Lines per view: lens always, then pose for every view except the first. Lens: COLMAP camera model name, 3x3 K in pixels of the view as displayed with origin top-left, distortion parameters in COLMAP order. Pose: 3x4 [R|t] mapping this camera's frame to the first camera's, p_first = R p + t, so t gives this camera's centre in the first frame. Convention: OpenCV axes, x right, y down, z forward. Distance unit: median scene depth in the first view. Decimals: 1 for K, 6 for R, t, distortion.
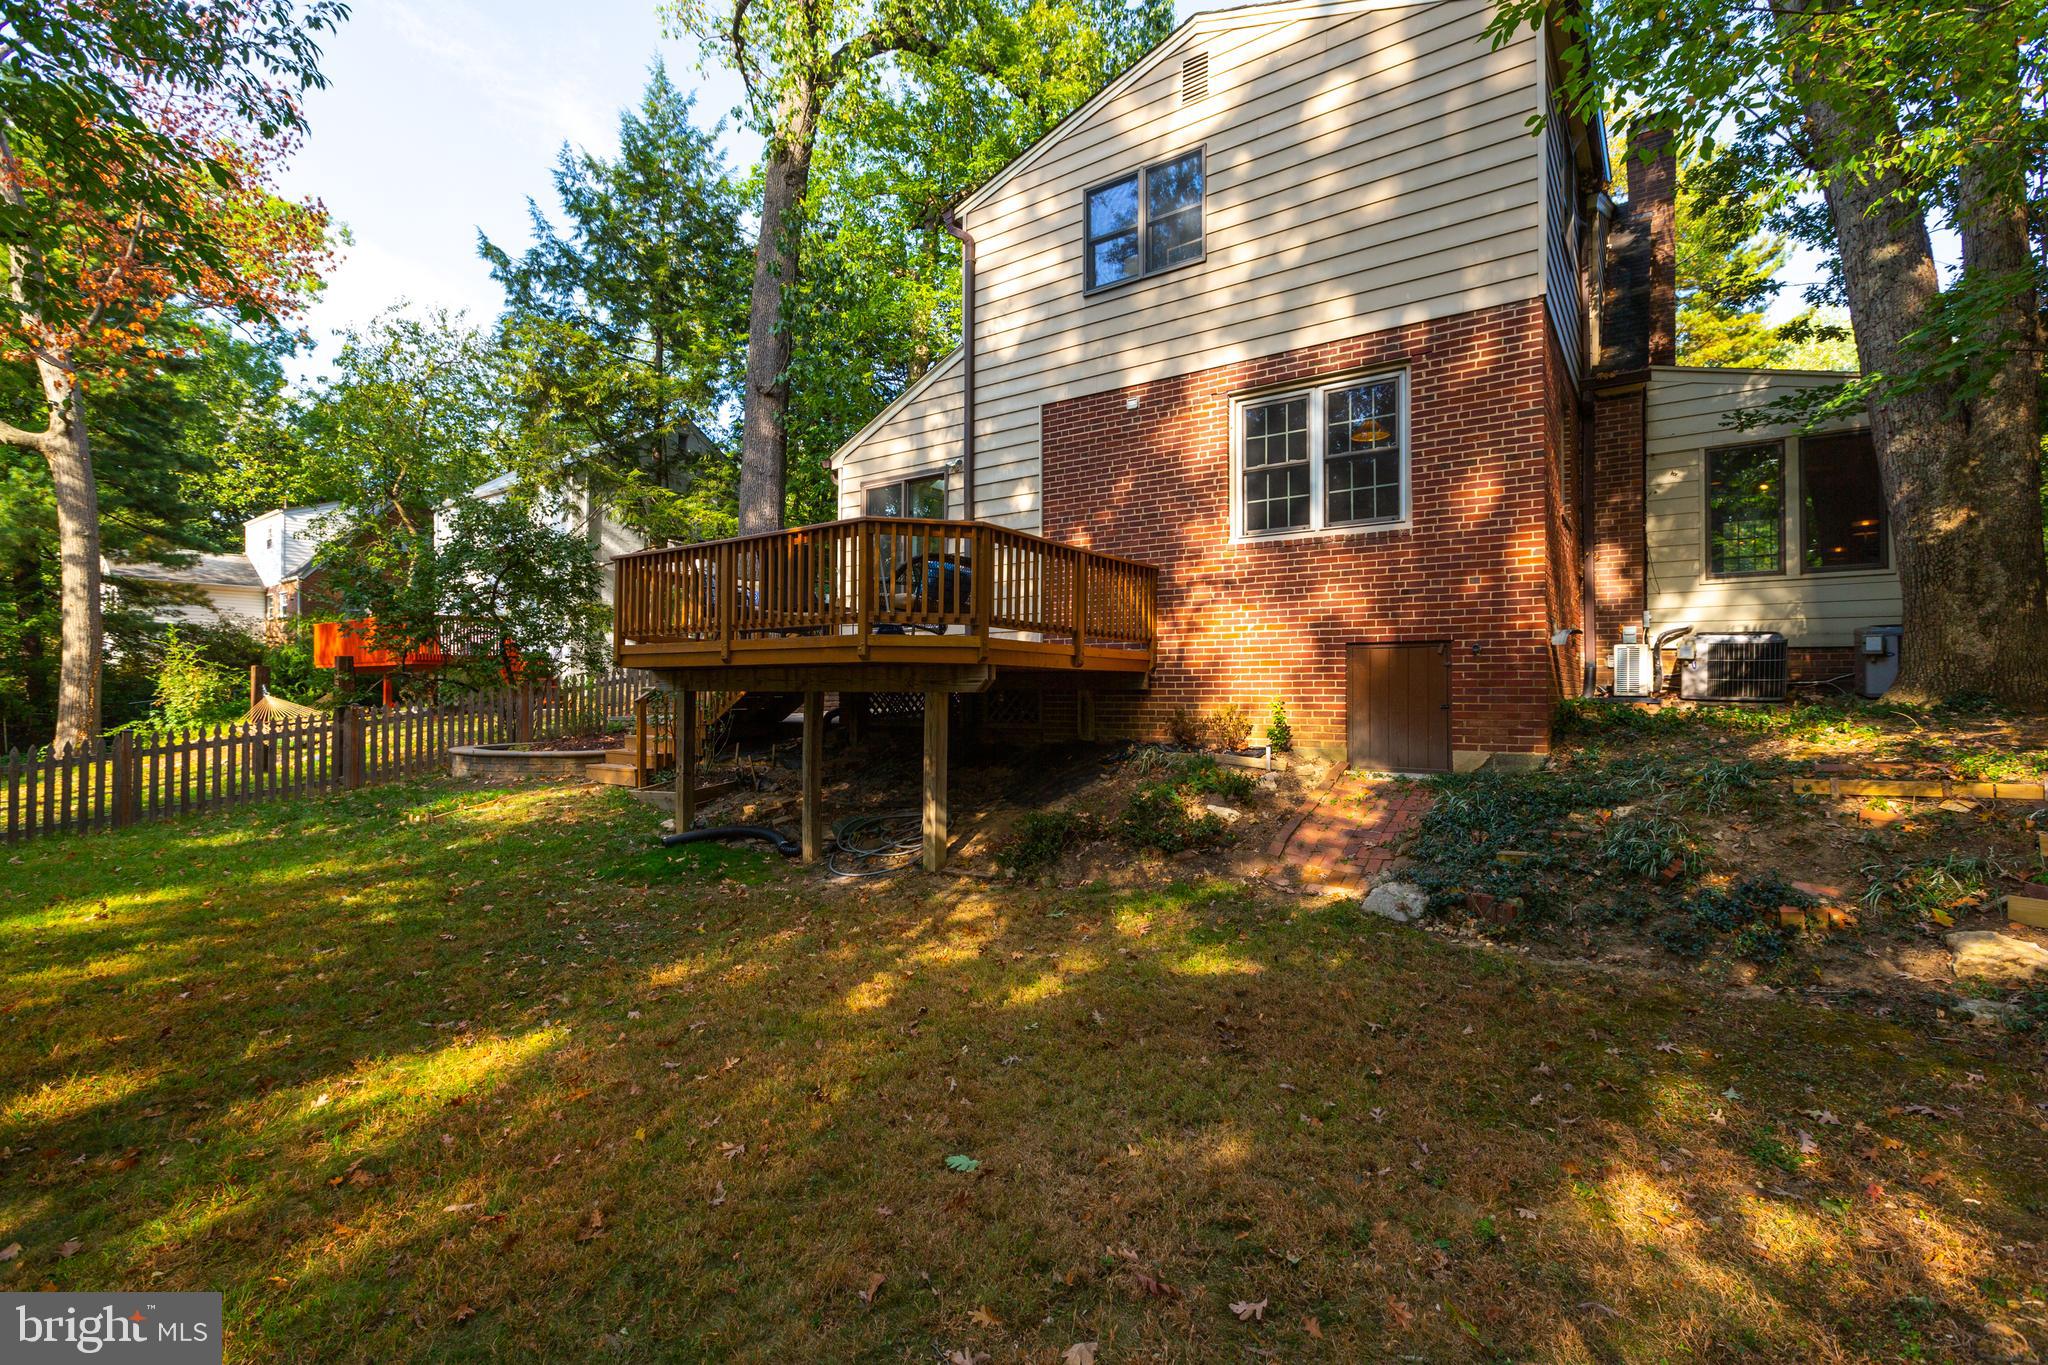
lens RADIAL K [[909.0, 0, 1023.2], [0, 909.0, 675.8], [0, 0, 1]] dist [-0.000491, -0.000171]
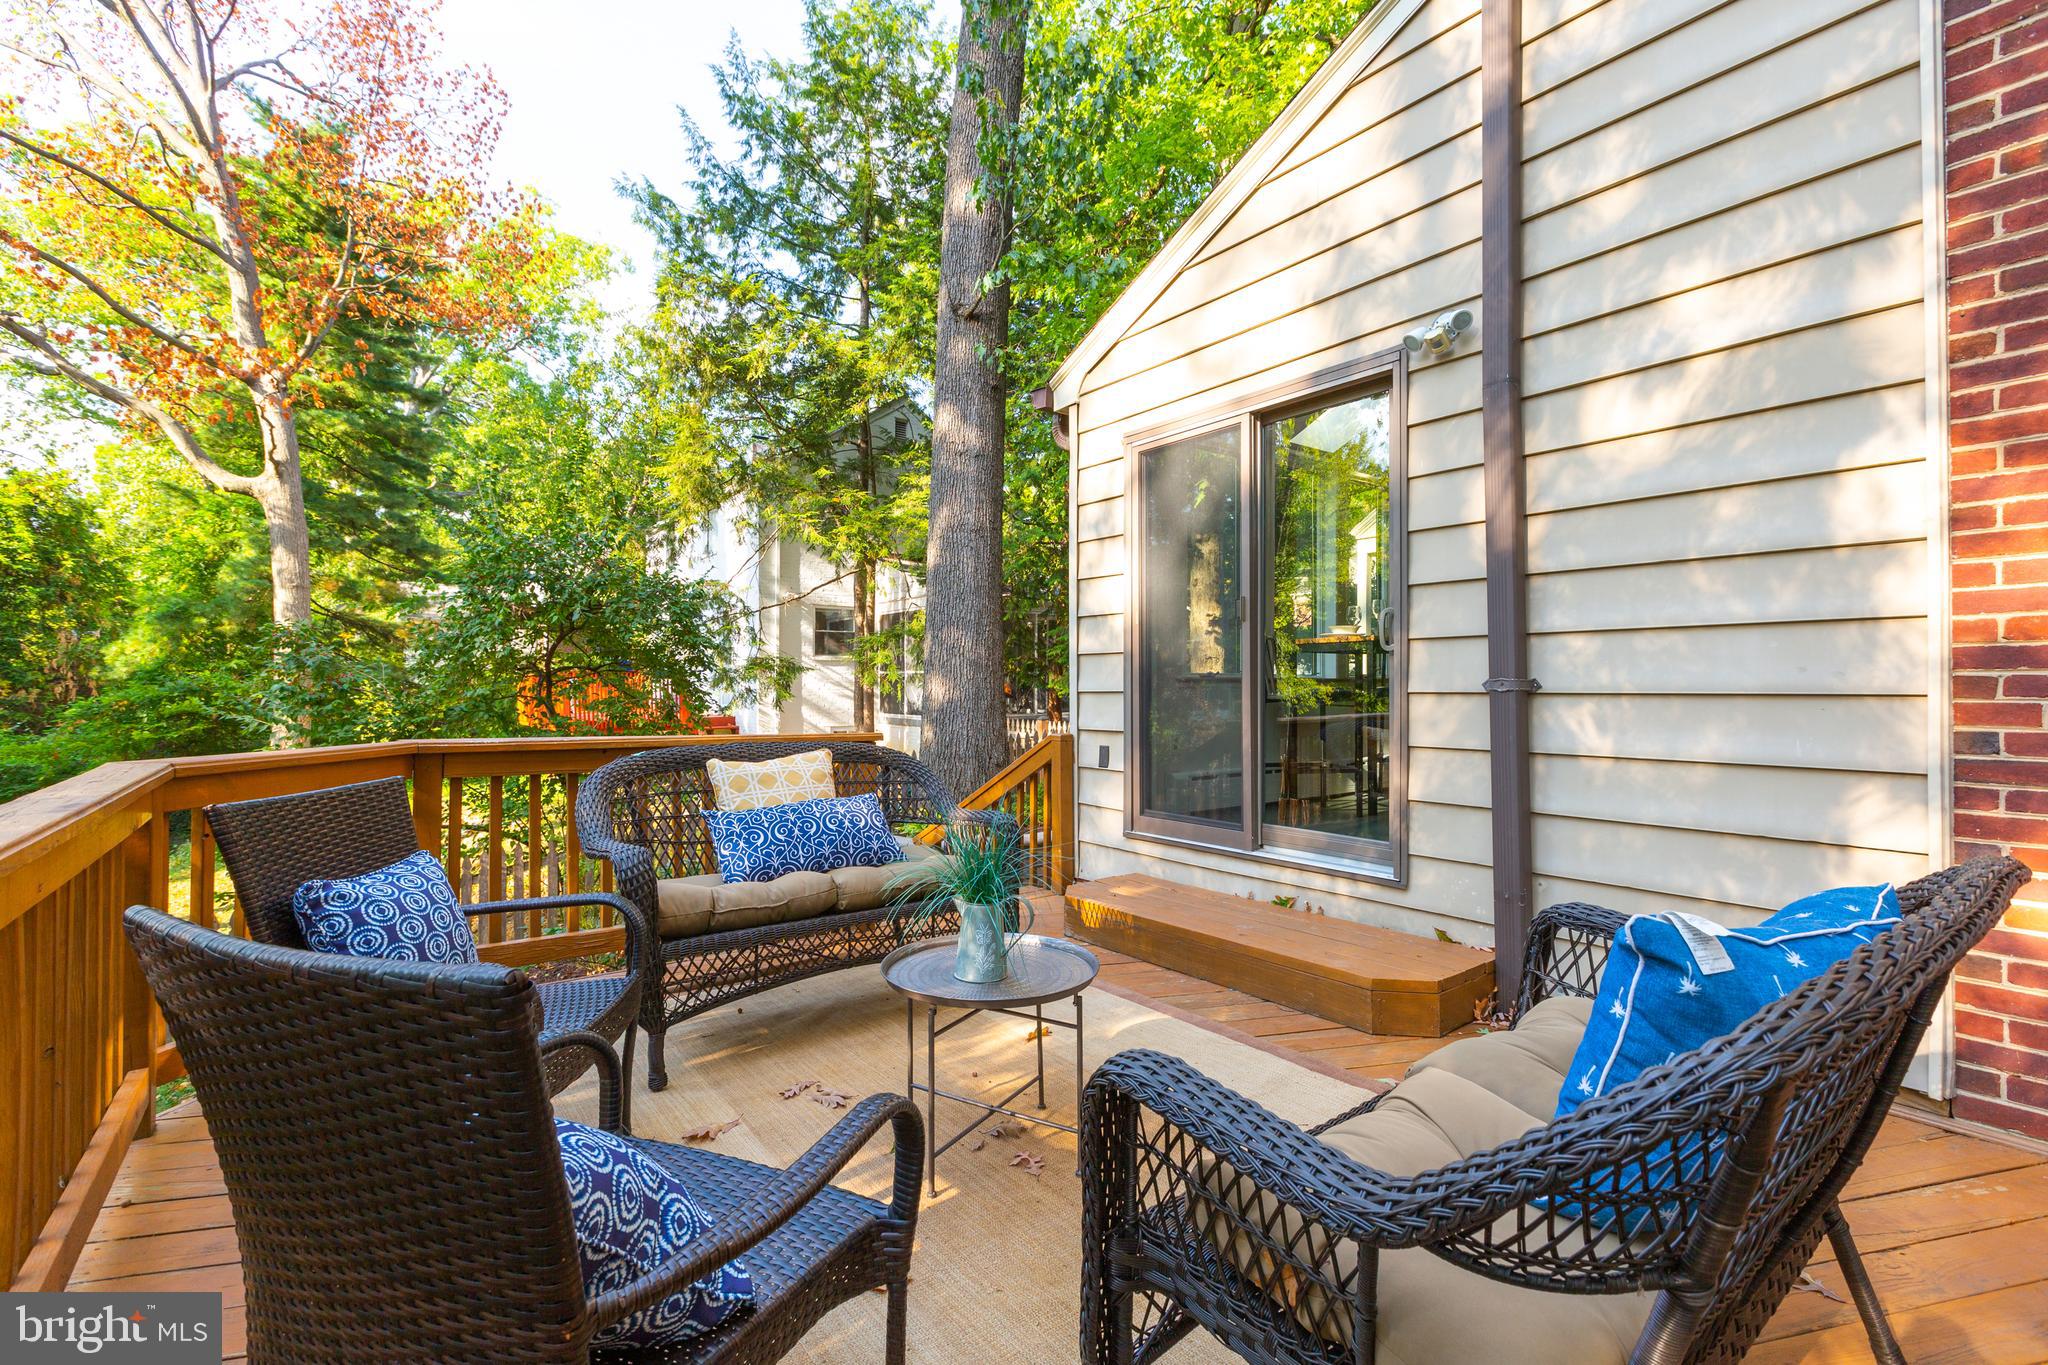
lens RADIAL K [[909.0, 0, 1023.2], [0, 909.0, 675.8], [0, 0, 1]] dist [-0.000491, -0.000171]
pose [[0.954950, -0.006470, -0.296696, -0.061274], [0.009125, 0.999930, 0.007566, -0.066550], [0.296627, -0.009932, 0.954942, 0.356001]]
